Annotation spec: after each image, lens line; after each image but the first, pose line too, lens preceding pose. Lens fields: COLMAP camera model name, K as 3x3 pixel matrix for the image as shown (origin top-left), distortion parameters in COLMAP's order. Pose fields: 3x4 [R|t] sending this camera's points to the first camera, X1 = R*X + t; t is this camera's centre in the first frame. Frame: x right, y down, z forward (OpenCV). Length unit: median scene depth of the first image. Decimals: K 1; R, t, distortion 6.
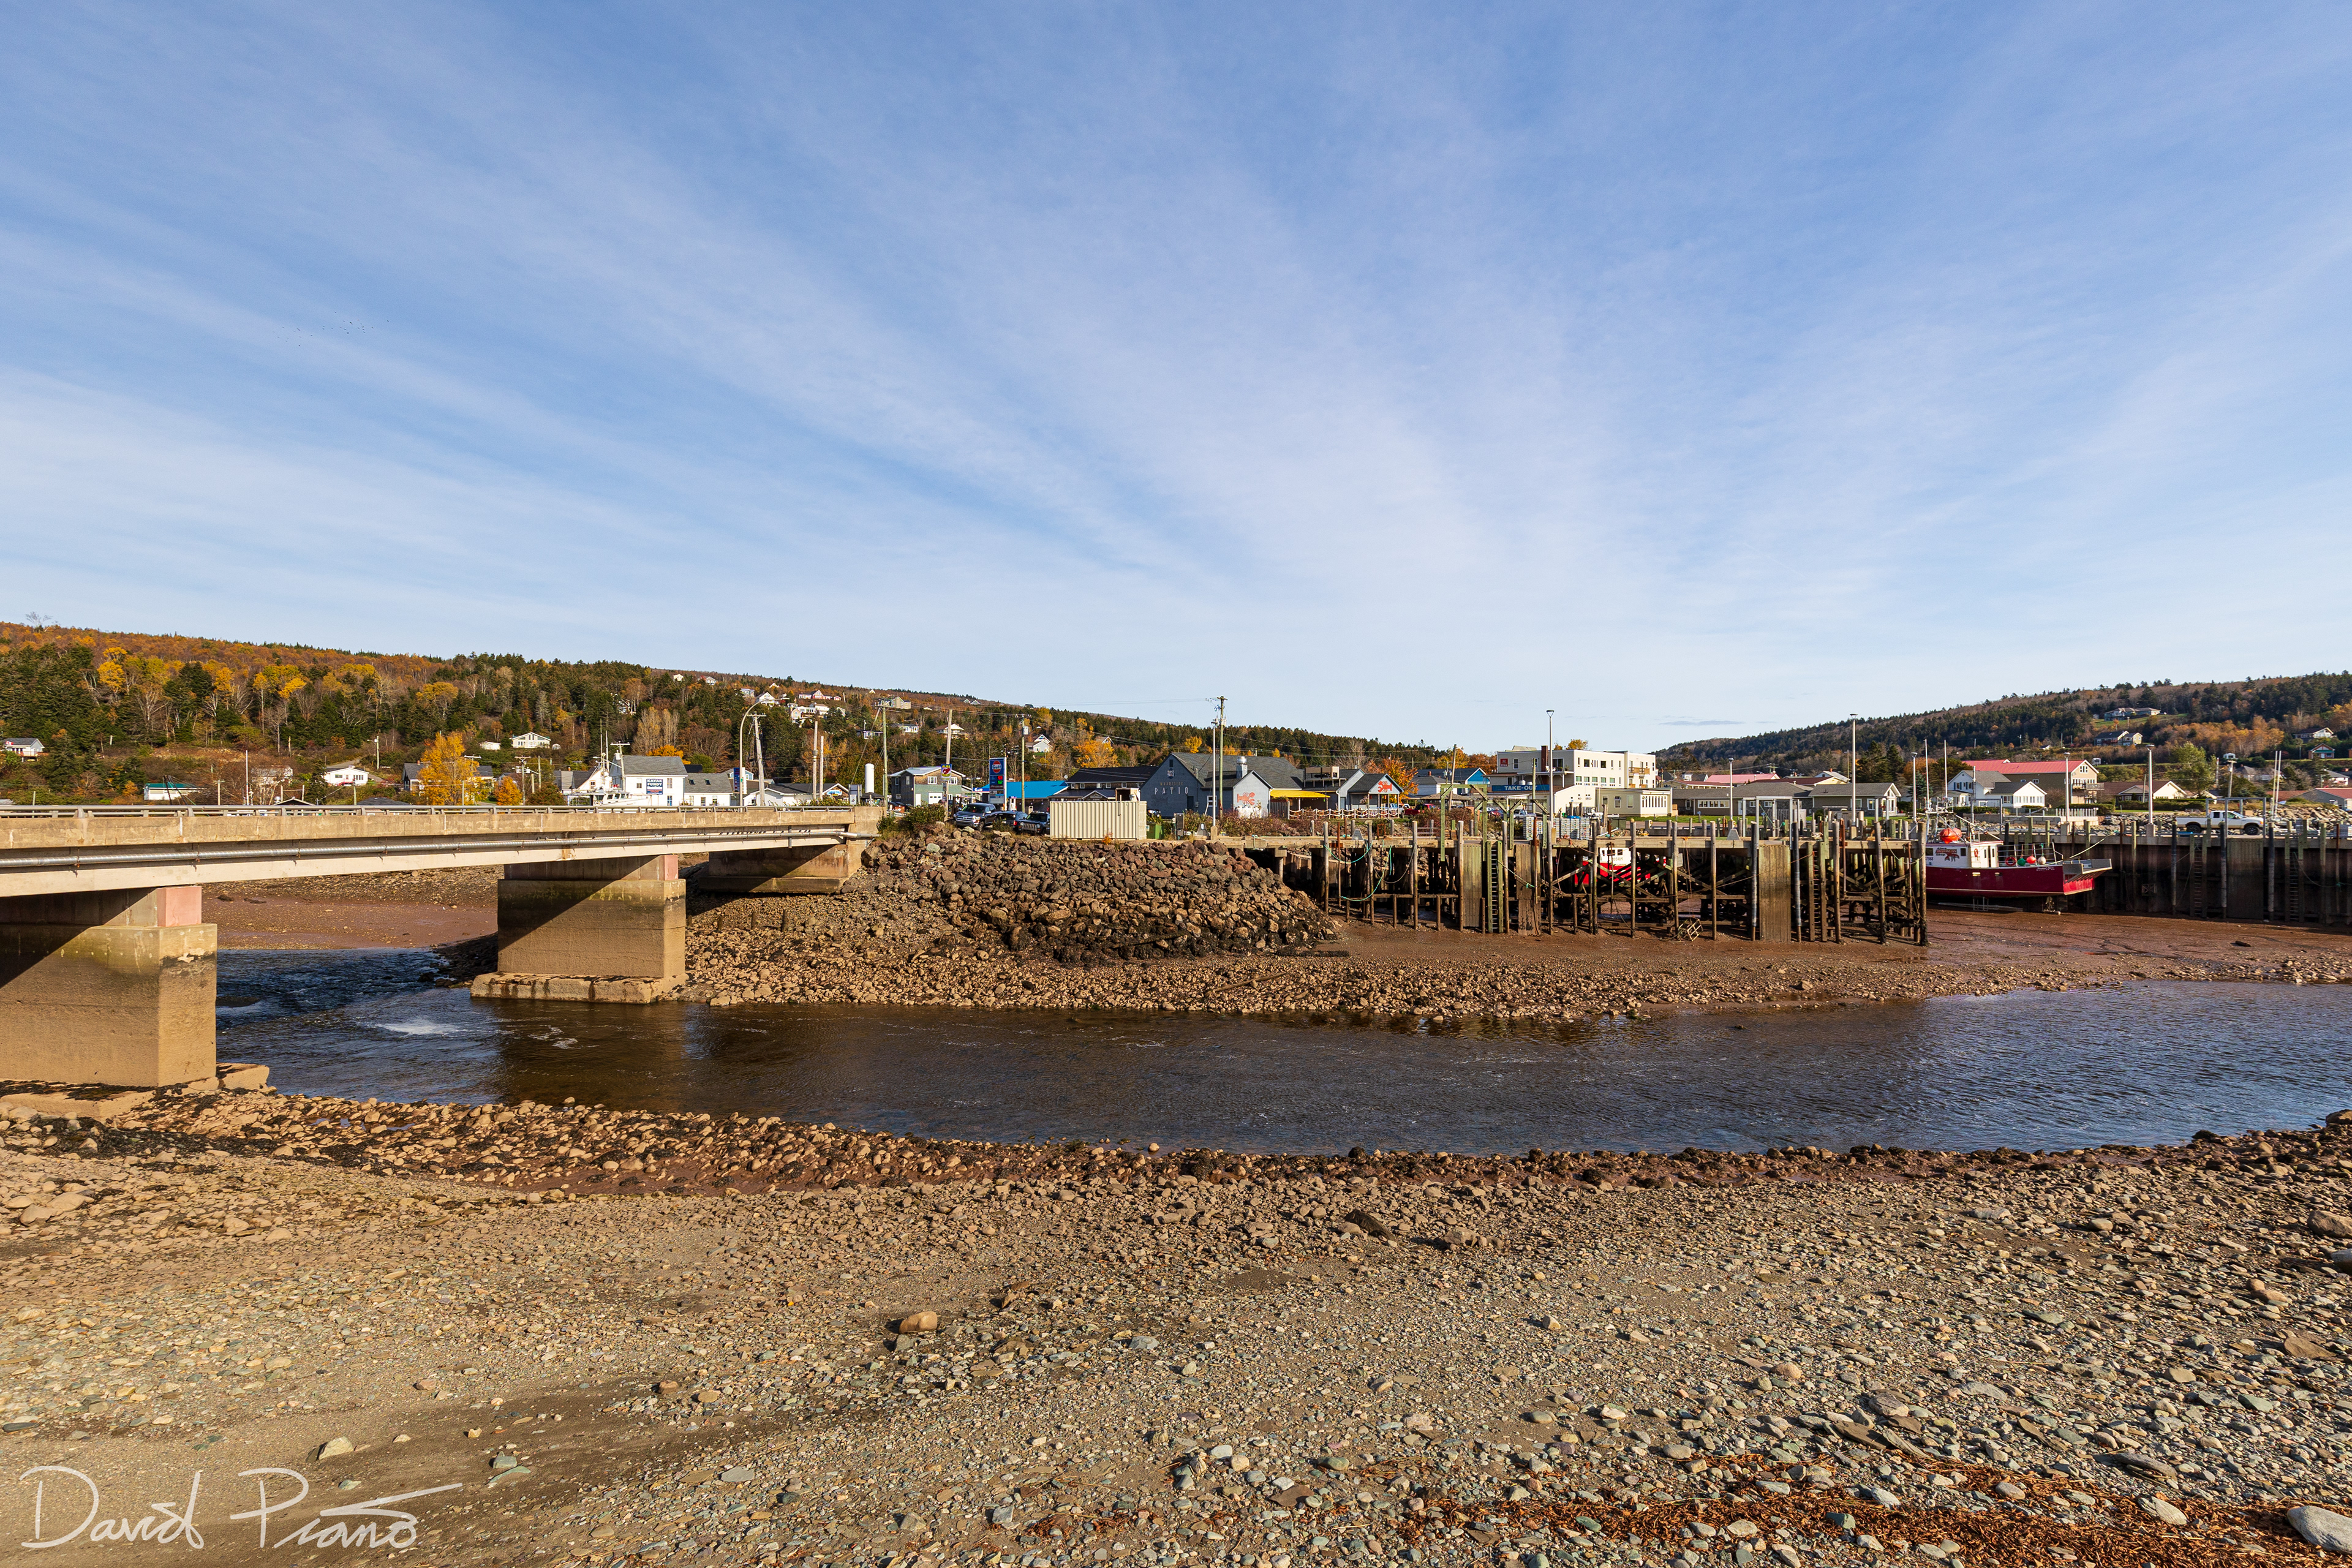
lens RADIAL K [[1069.2, 0, 1178.3], [0, 1069.2, 787.0], [0, 0, 1]] dist [-0.000201, 0.000586]
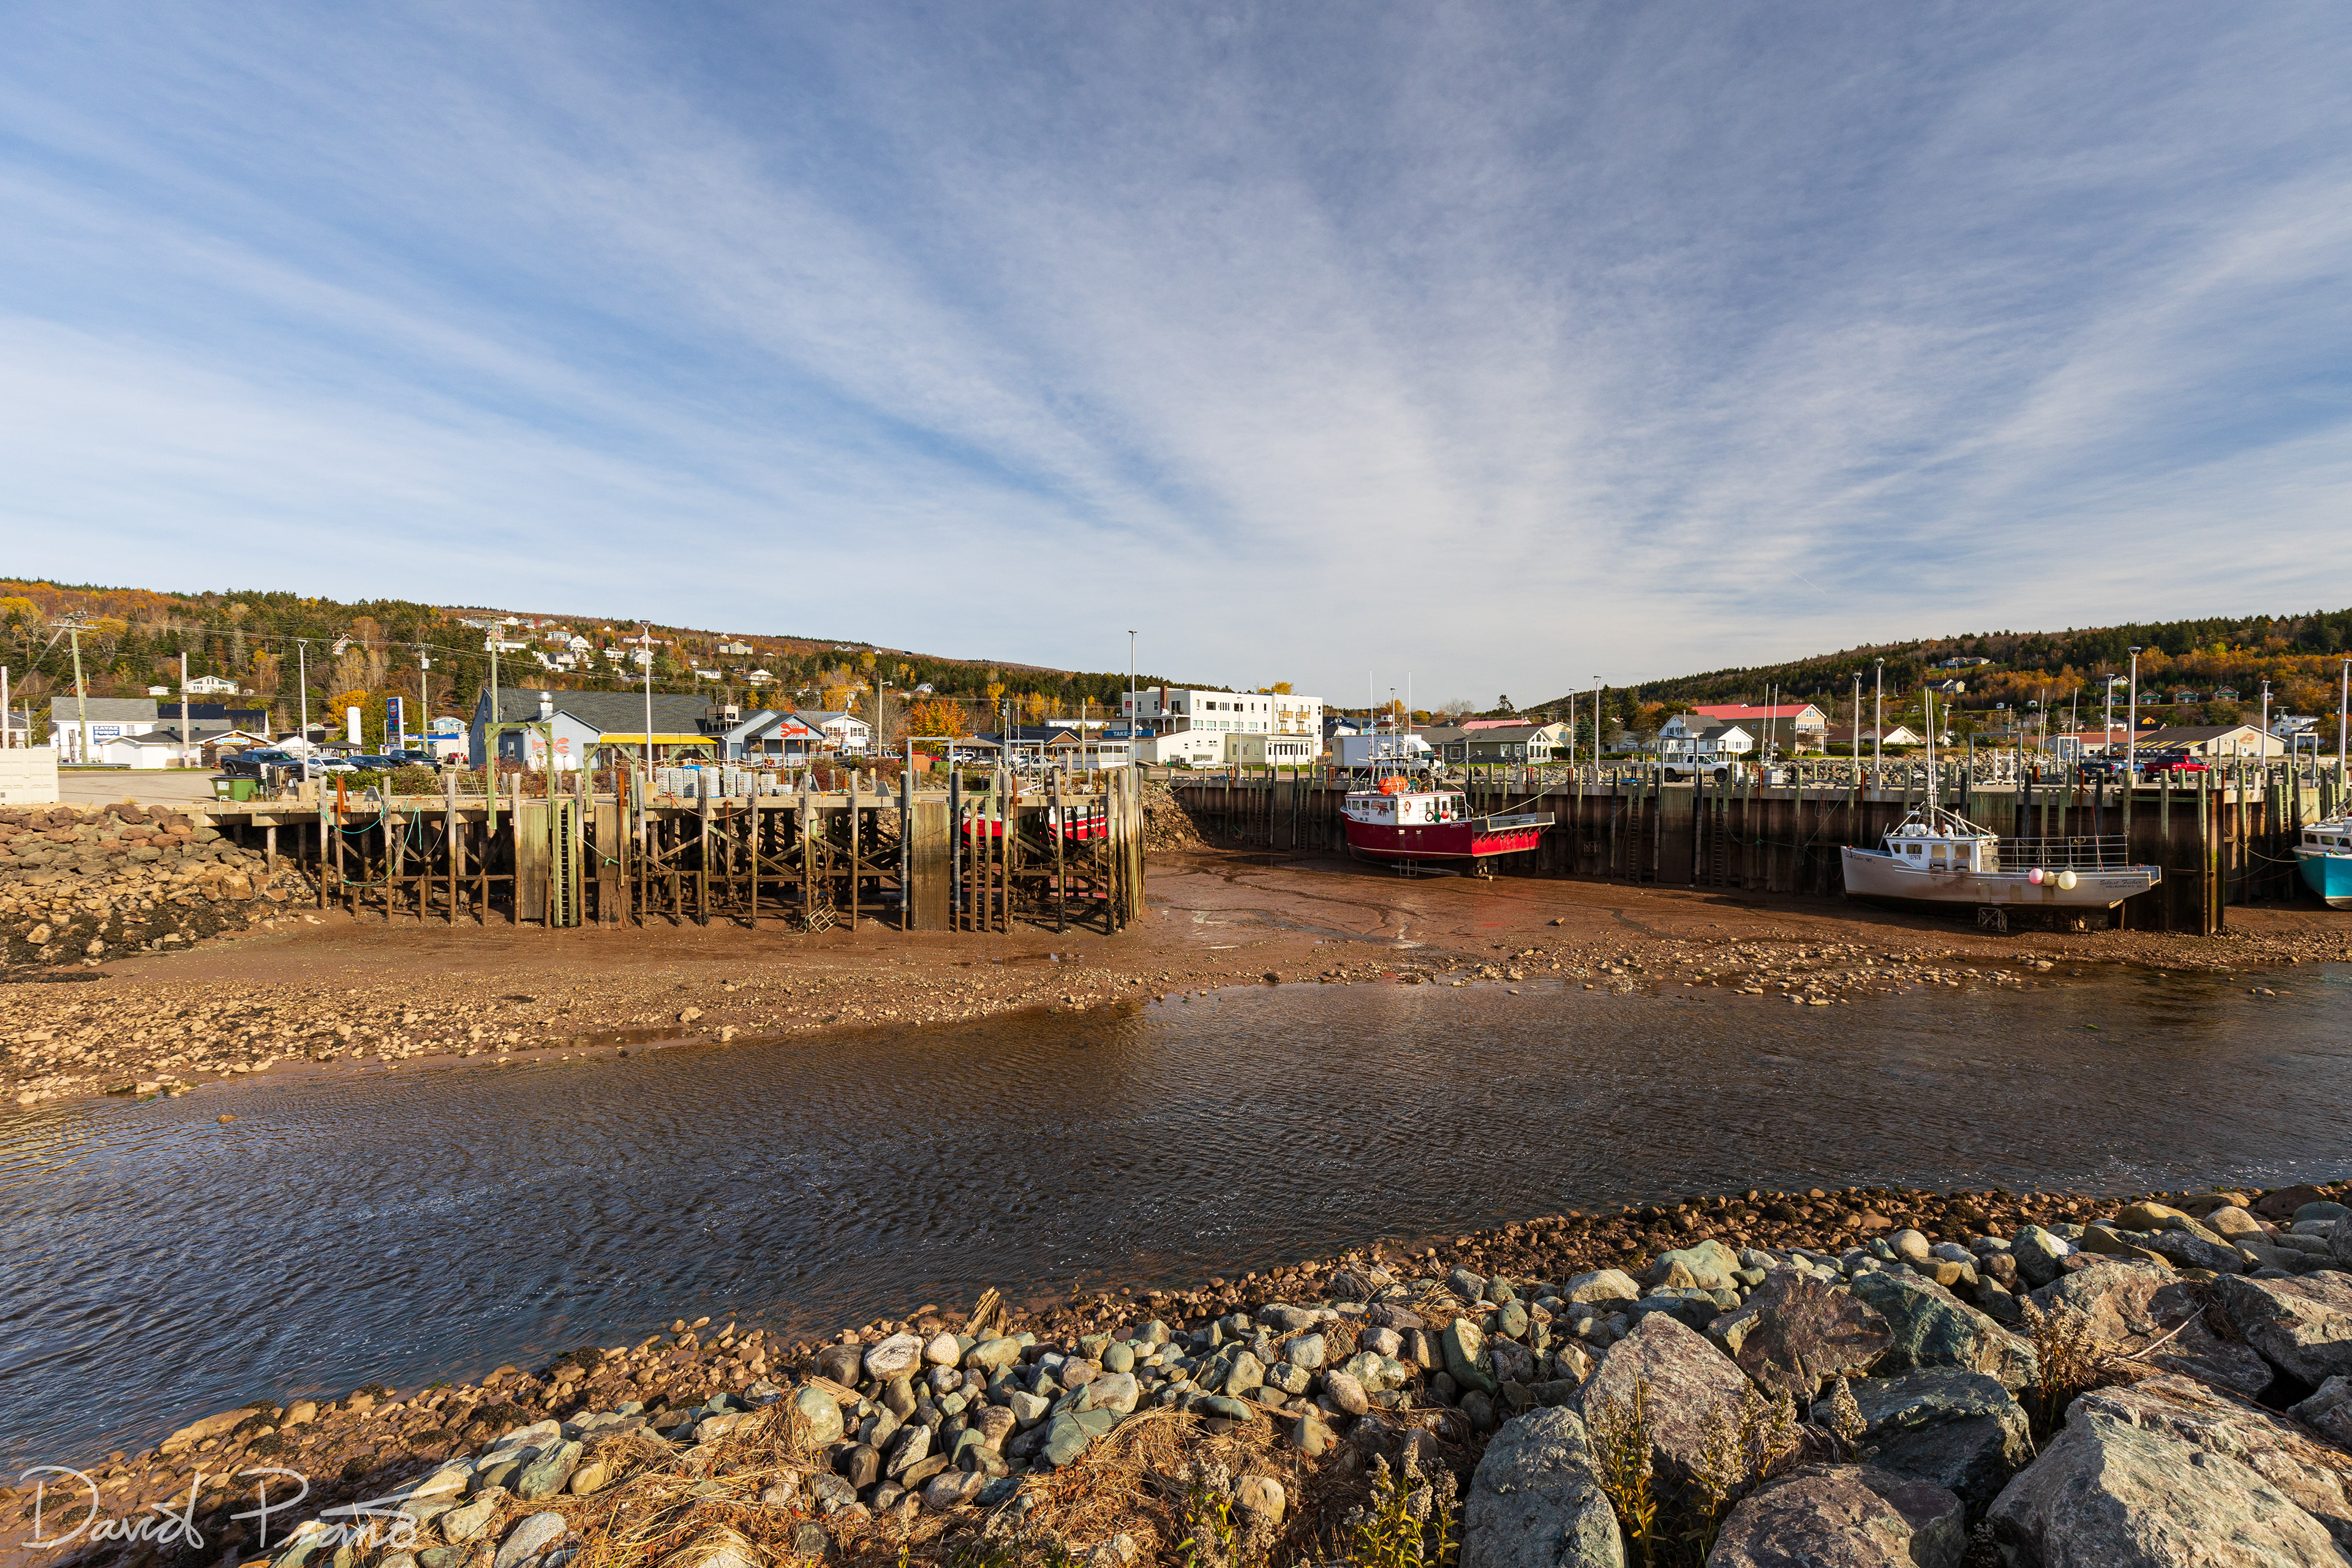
lens RADIAL K [[1076.8, 0, 1175.7], [0, 1076.8, 775.7], [0, 0, 1]] dist [0.010475, -0.002917]
pose [[0.996335, -0.007479, 0.085211, 0.260796], [0.004471, 0.999362, 0.035435, 0.003593], [-0.085422, -0.034924, 0.995733, 0.093100]]
